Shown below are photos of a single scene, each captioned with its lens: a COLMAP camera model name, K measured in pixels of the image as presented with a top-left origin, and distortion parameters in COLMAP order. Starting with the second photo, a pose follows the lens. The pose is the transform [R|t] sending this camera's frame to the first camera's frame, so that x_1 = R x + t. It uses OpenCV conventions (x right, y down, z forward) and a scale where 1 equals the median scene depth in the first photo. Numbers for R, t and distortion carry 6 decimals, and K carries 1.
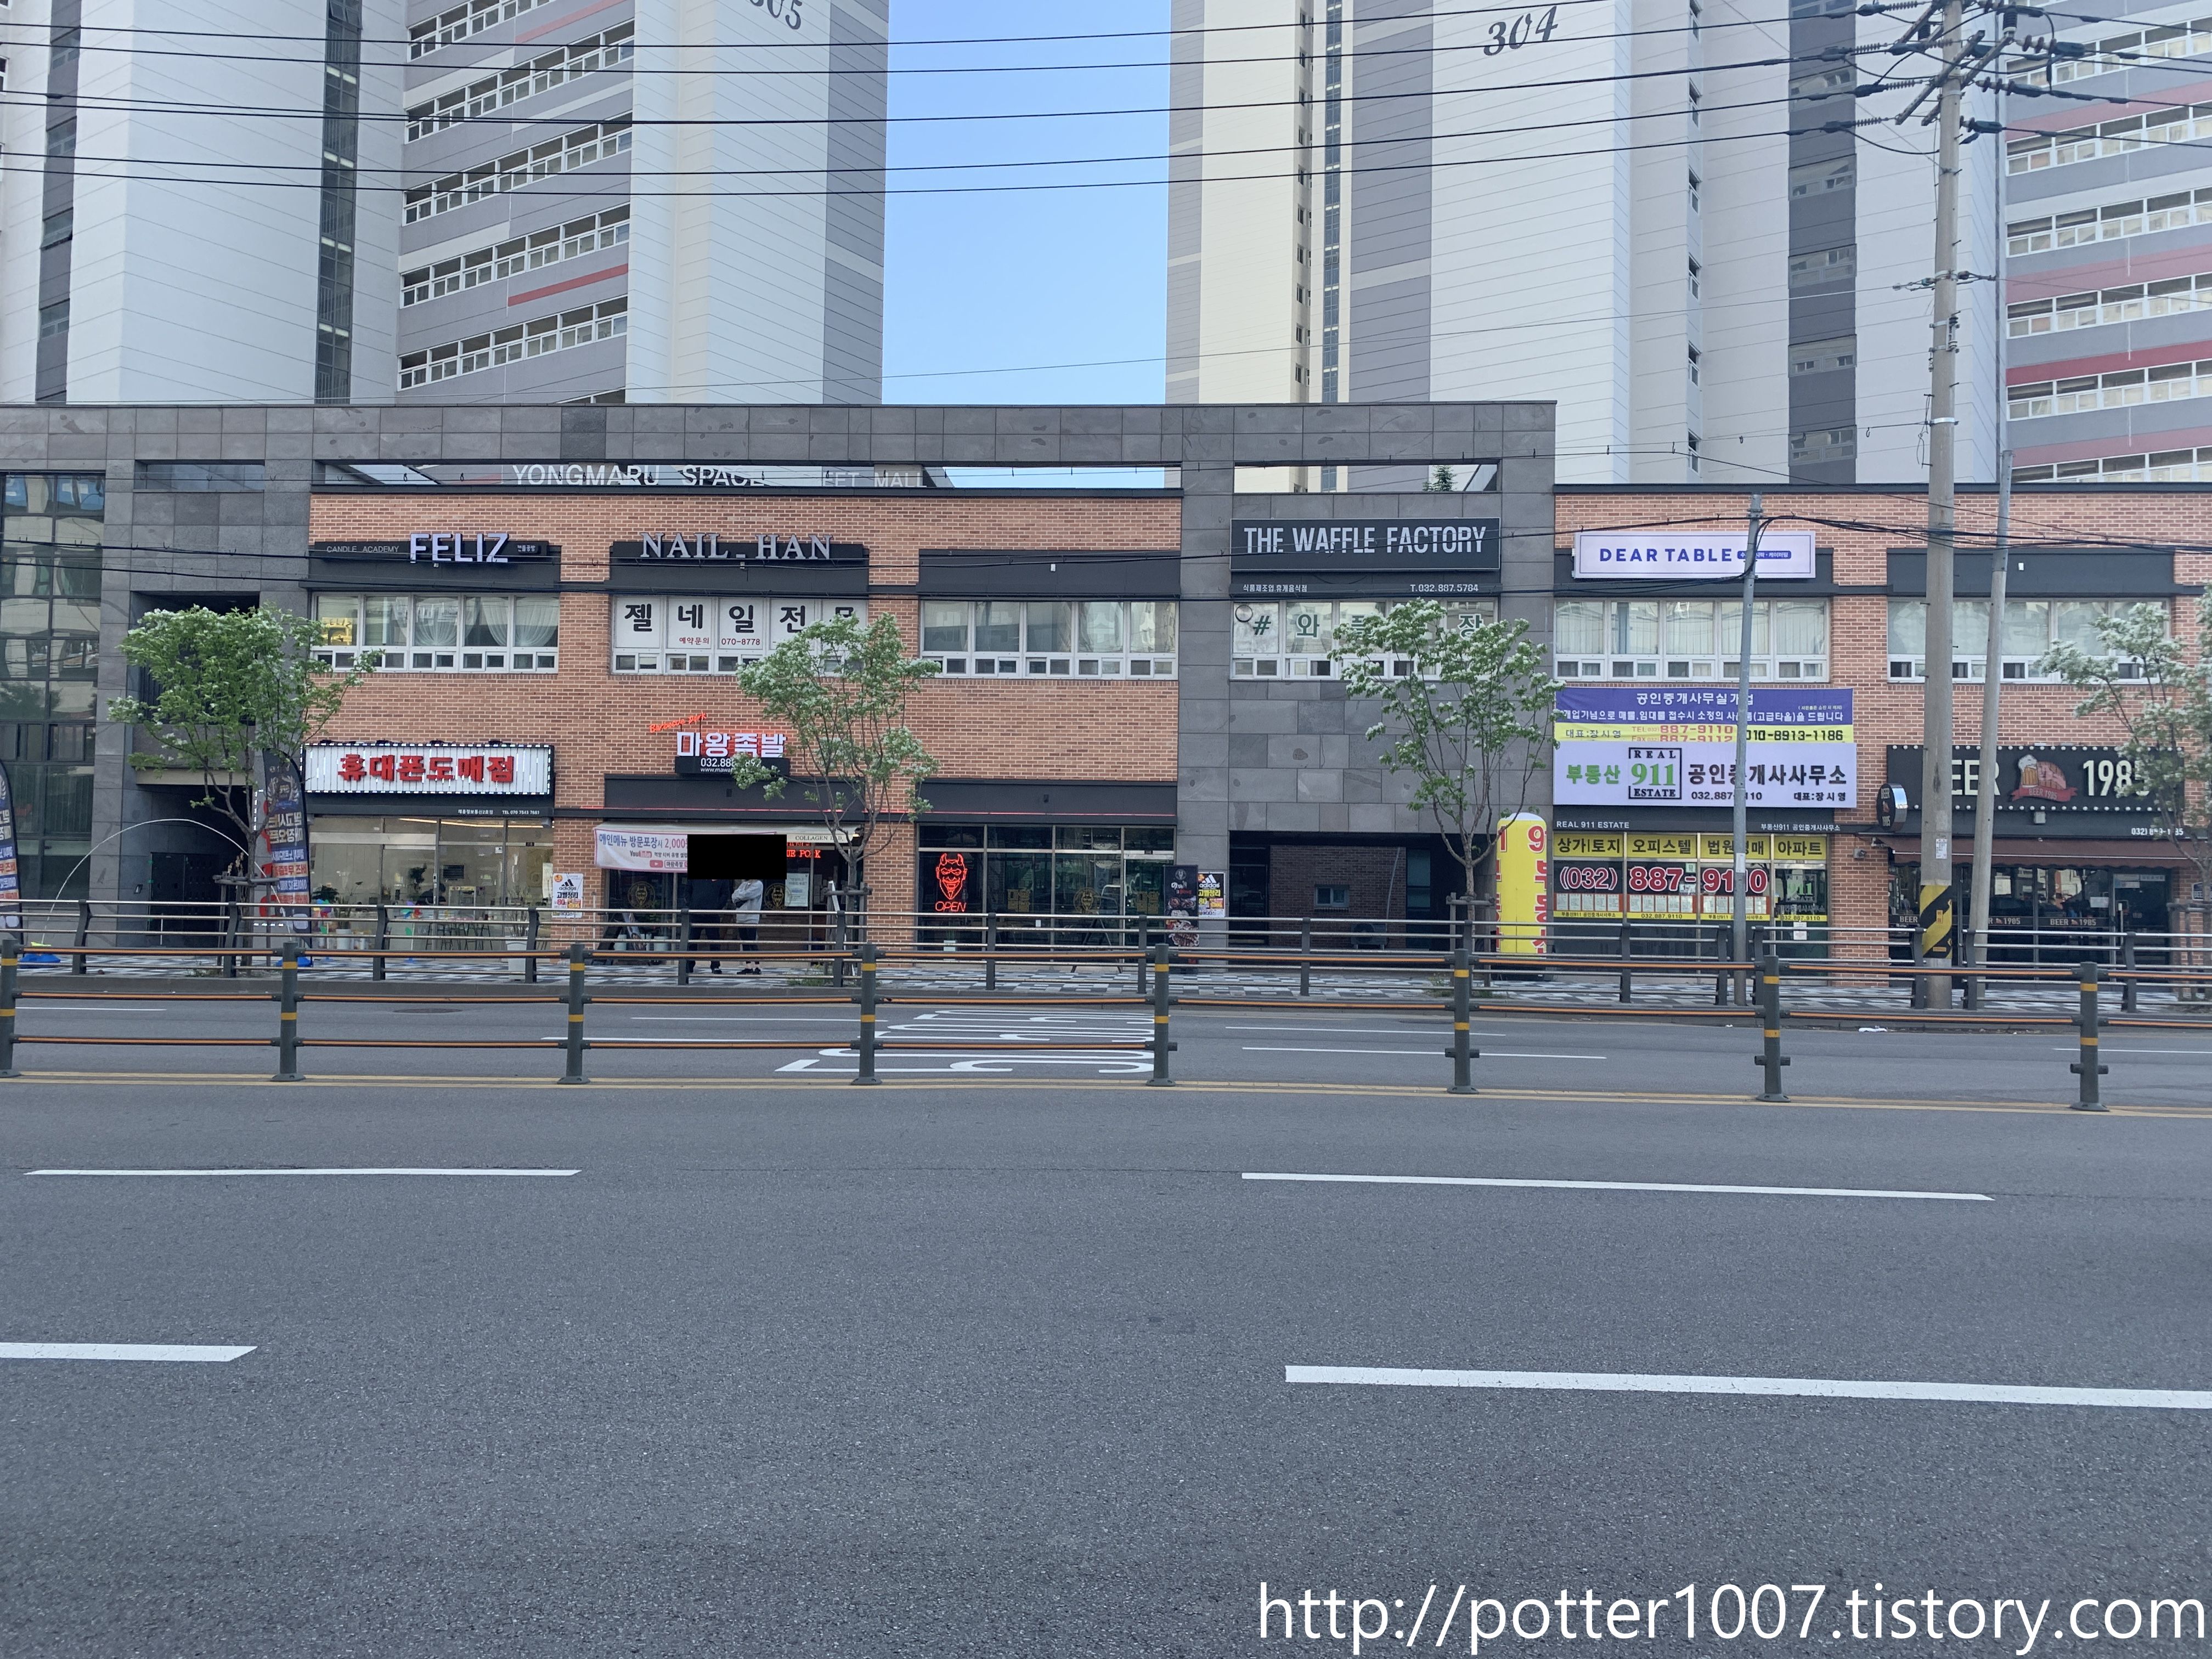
lens RADIAL K [[1644.8, 0, 1104.6], [0, 1644.8, 830.1], [0, 0, 1]] dist [0.009275, -0.015275]
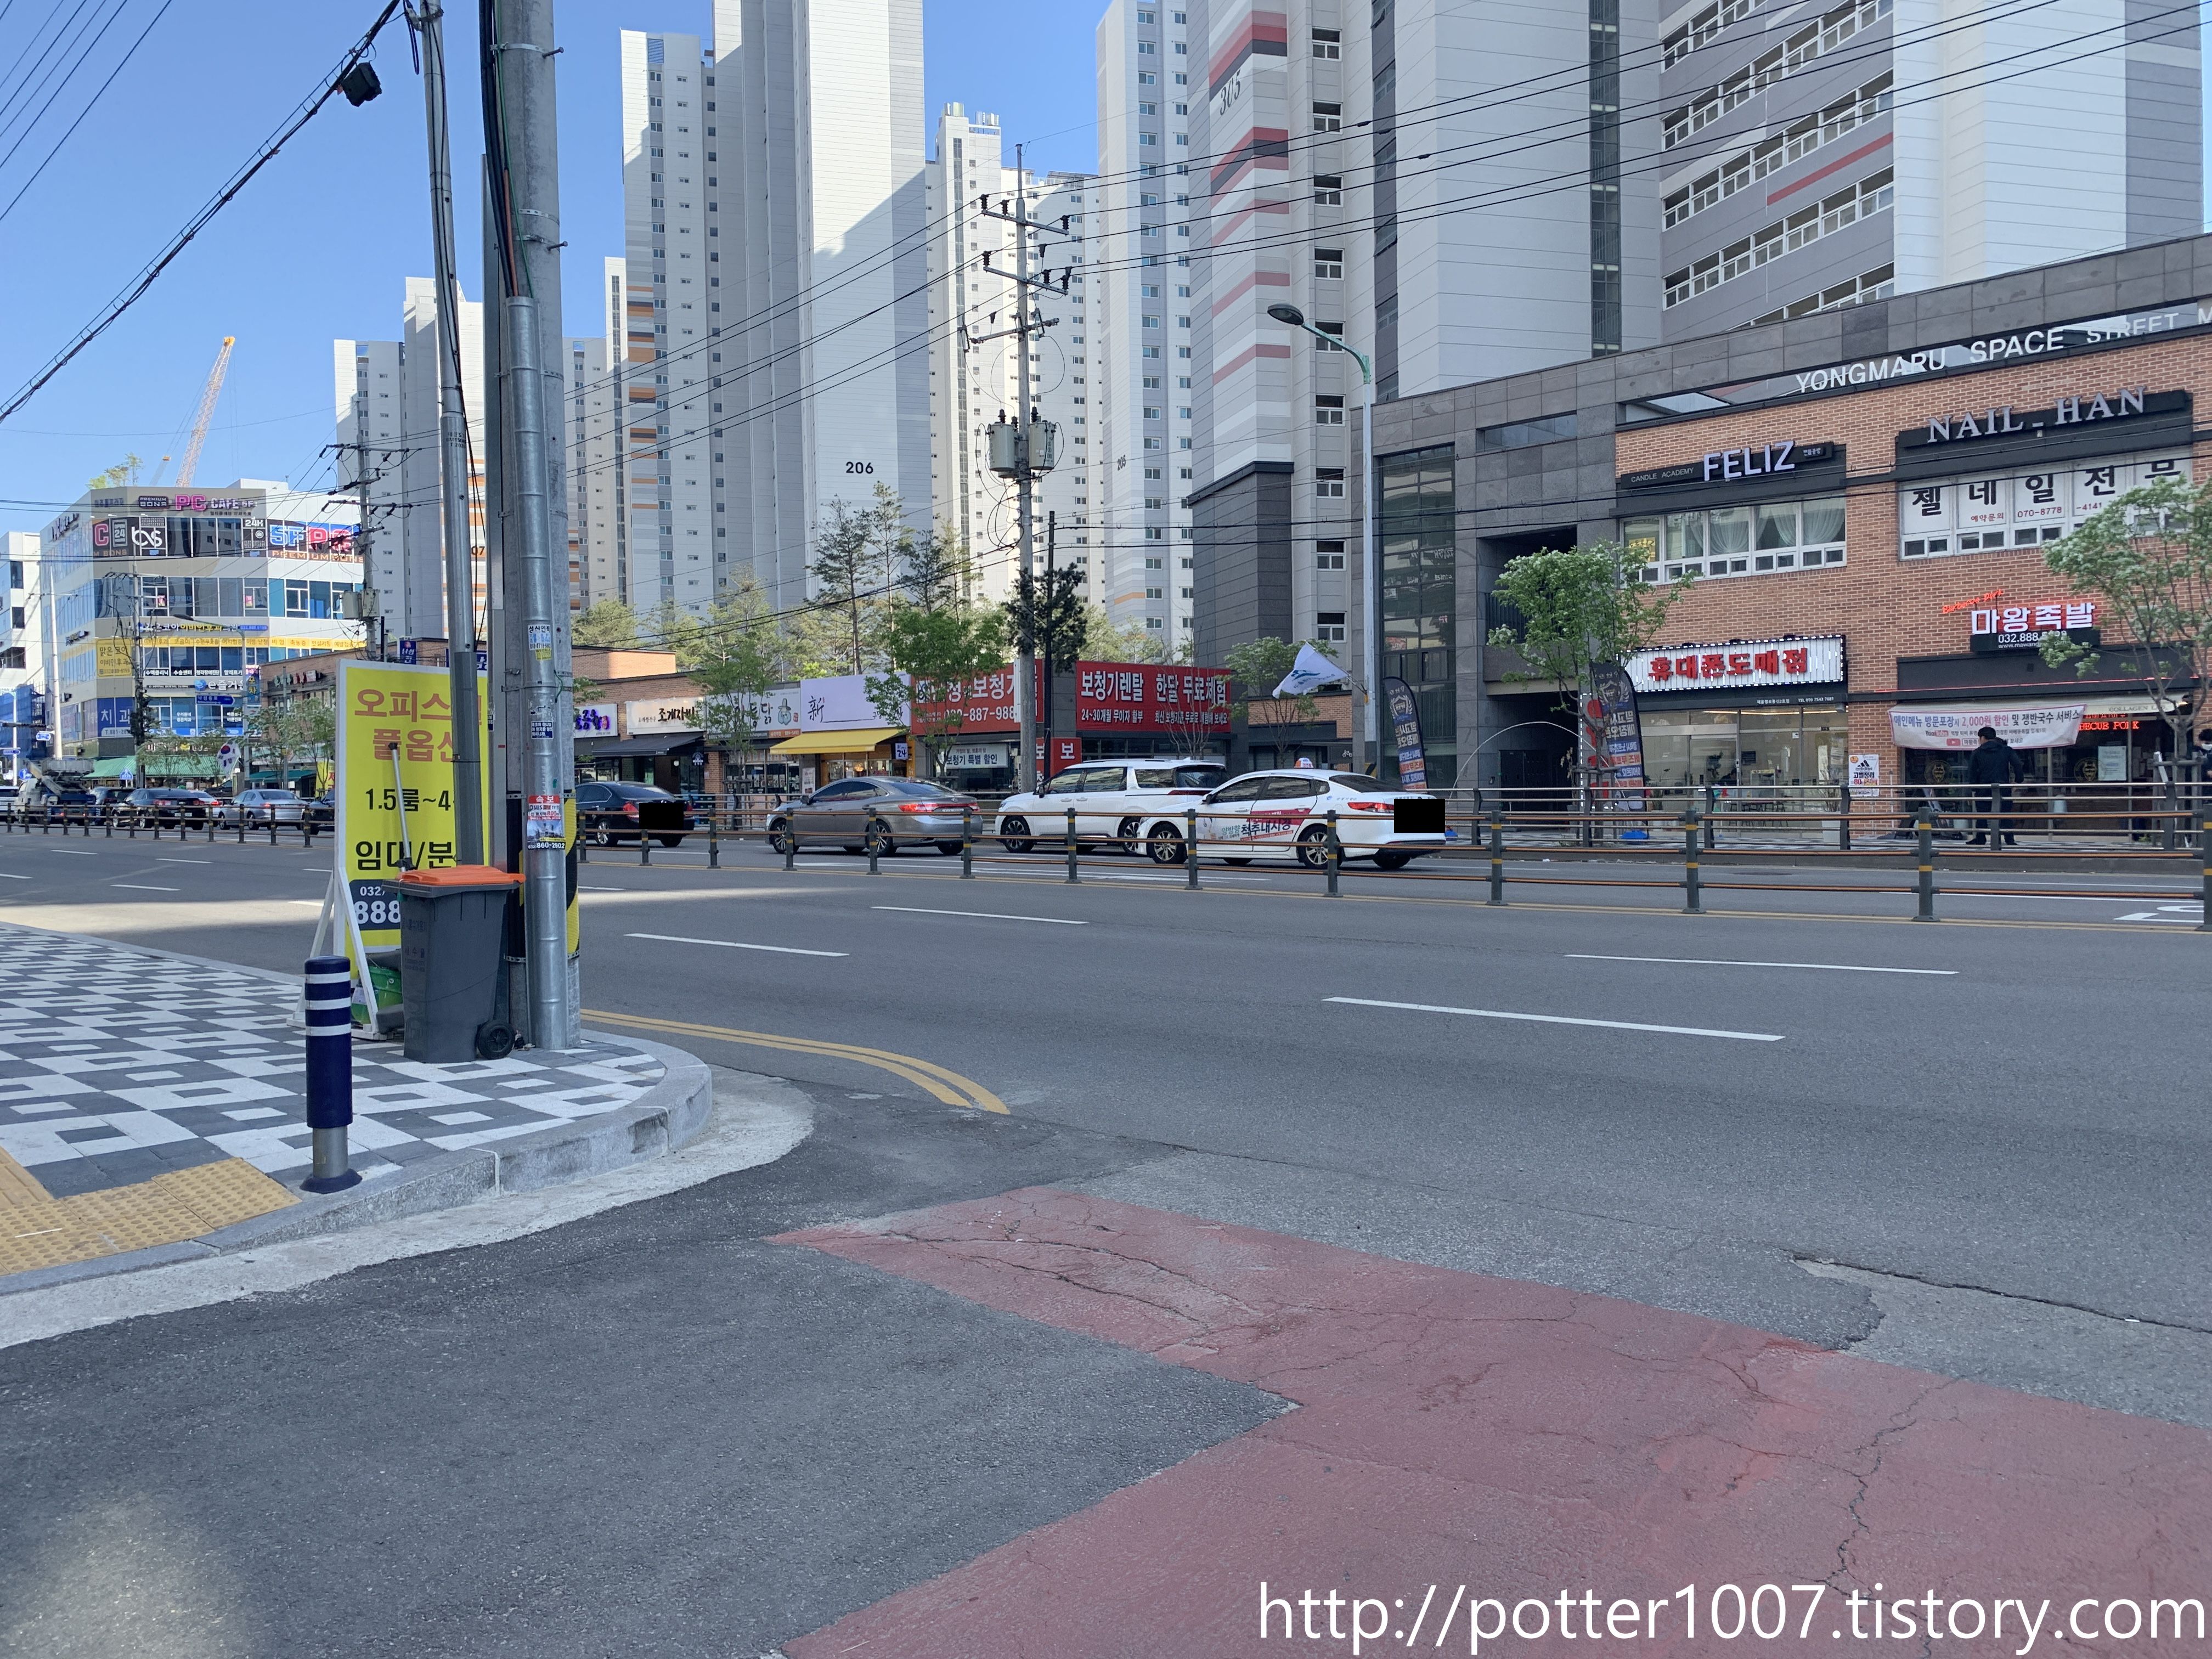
lens RADIAL K [[1644.8, 0, 1096.9], [0, 1644.8, 828.2], [0, 0, 1]] dist [0.009275, -0.015275]
pose [[0.745450, -0.006880, -0.666526, 0.013580], [0.051804, 0.997520, 0.047643, -0.002368], [0.664545, -0.070044, 0.743958, -0.120356]]
